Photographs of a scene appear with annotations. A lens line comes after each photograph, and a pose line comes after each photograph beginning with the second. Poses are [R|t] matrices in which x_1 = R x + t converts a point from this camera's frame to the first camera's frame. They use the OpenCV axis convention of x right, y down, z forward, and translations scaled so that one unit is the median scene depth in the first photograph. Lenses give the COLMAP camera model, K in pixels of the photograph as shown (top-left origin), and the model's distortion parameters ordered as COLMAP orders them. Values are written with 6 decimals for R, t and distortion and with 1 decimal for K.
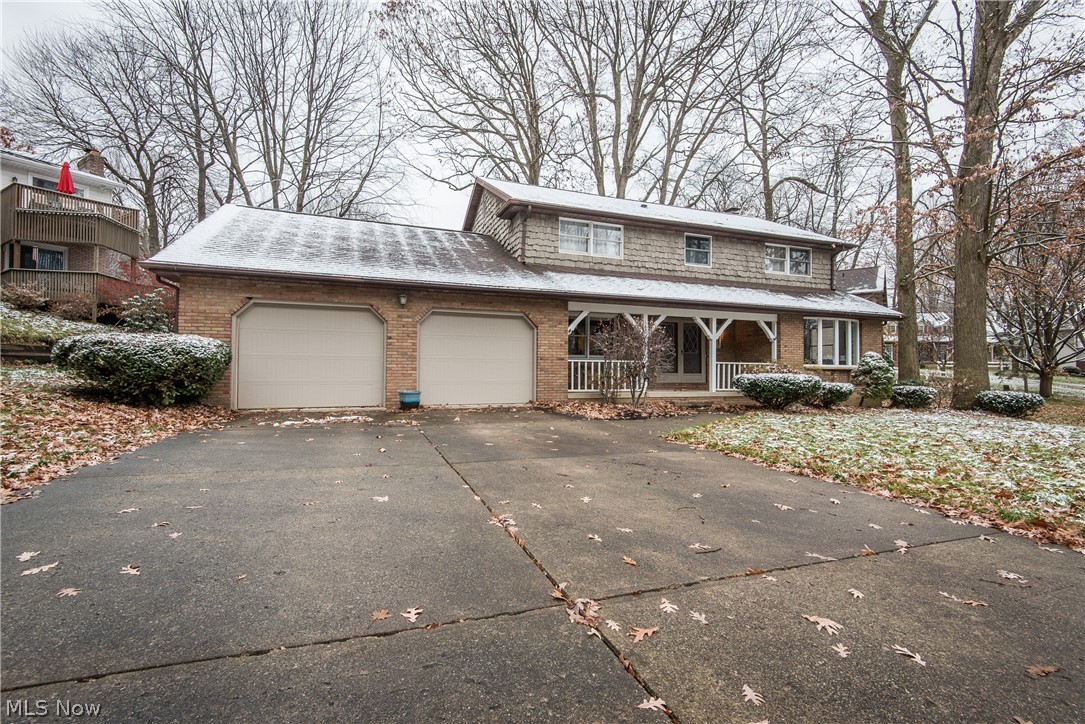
lens RADIAL K [[496.3, 0, 542.5], [0, 496.3, 362.0], [0, 0, 1]] dist [0.020599, -0.000685]
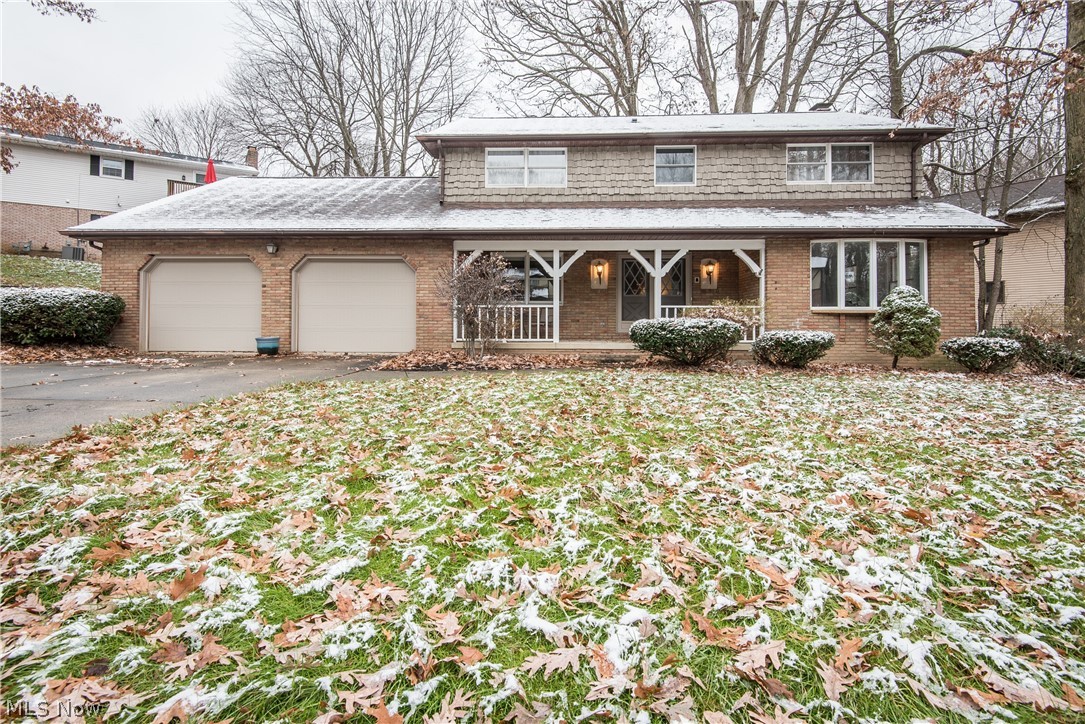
lens RADIAL K [[515.3, 0, 542.4], [0, 515.3, 326.1], [0, 0, 1]] dist [0.023521, -0.000321]
pose [[0.918204, -0.000632, -0.396107, 0.498497], [0.010233, 0.999703, 0.022126, 0.013274], [0.395975, -0.024369, 0.917938, 0.167644]]
